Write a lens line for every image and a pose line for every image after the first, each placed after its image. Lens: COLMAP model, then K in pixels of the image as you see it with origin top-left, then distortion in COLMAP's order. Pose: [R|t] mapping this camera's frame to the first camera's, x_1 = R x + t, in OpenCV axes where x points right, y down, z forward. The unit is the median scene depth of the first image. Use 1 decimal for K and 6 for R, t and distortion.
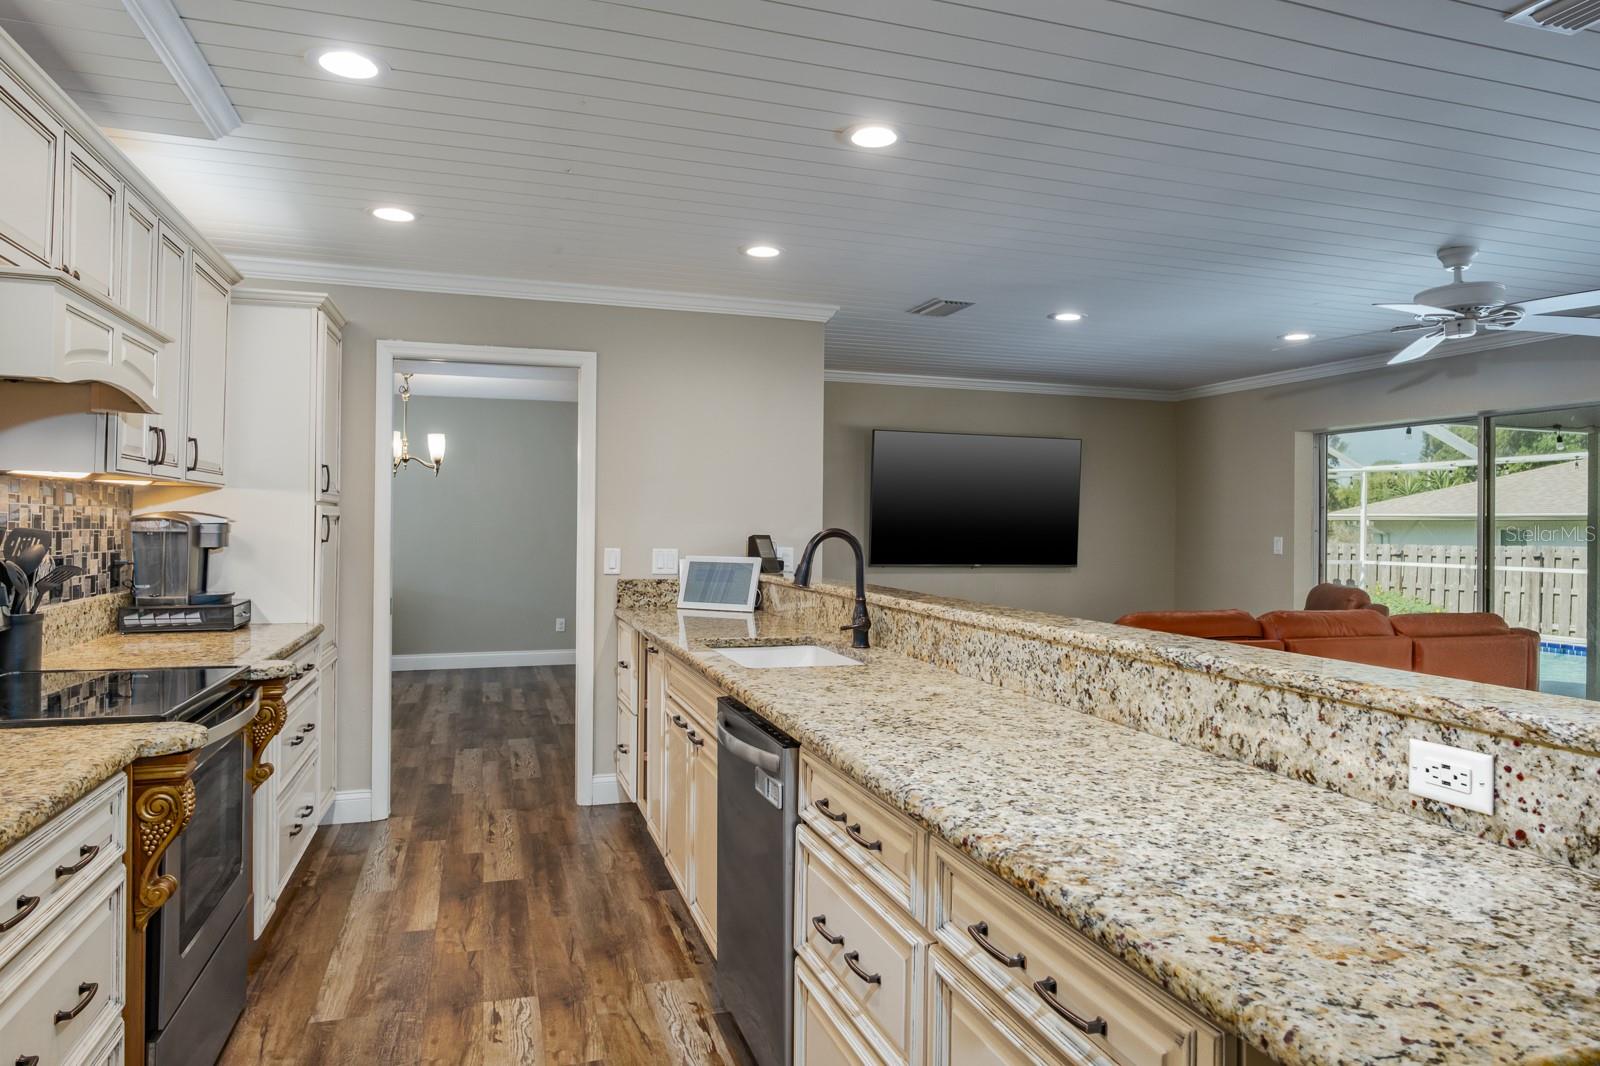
lens RADIAL K [[998.6, 0, 802.2], [0, 998.6, 542.8], [0, 0, 1]] dist [-0.001084, -0.000661]
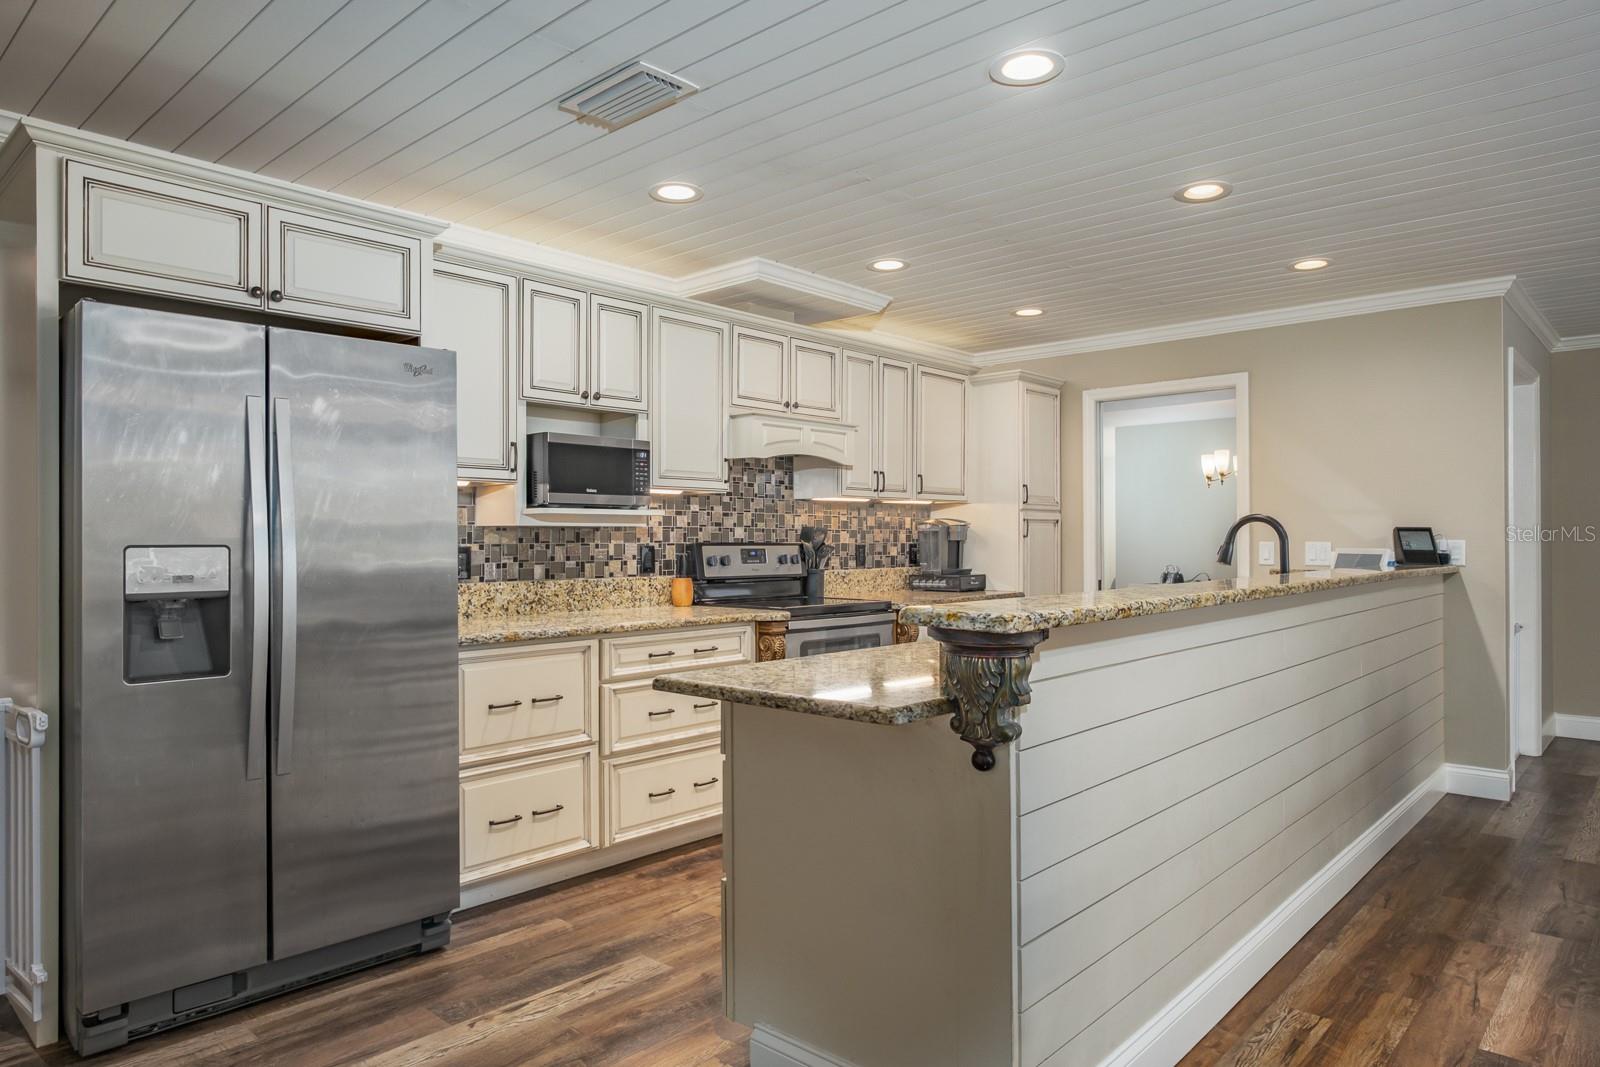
lens RADIAL K [[998.6, 0, 788.5], [0, 998.6, 538.9], [0, 0, 1]] dist [-0.001084, -0.000661]
pose [[0.488998, -0.015162, -0.872153, 0.722419], [-0.006118, 0.999765, -0.020810, 0.039719], [0.872264, 0.015512, 0.488790, -0.025597]]
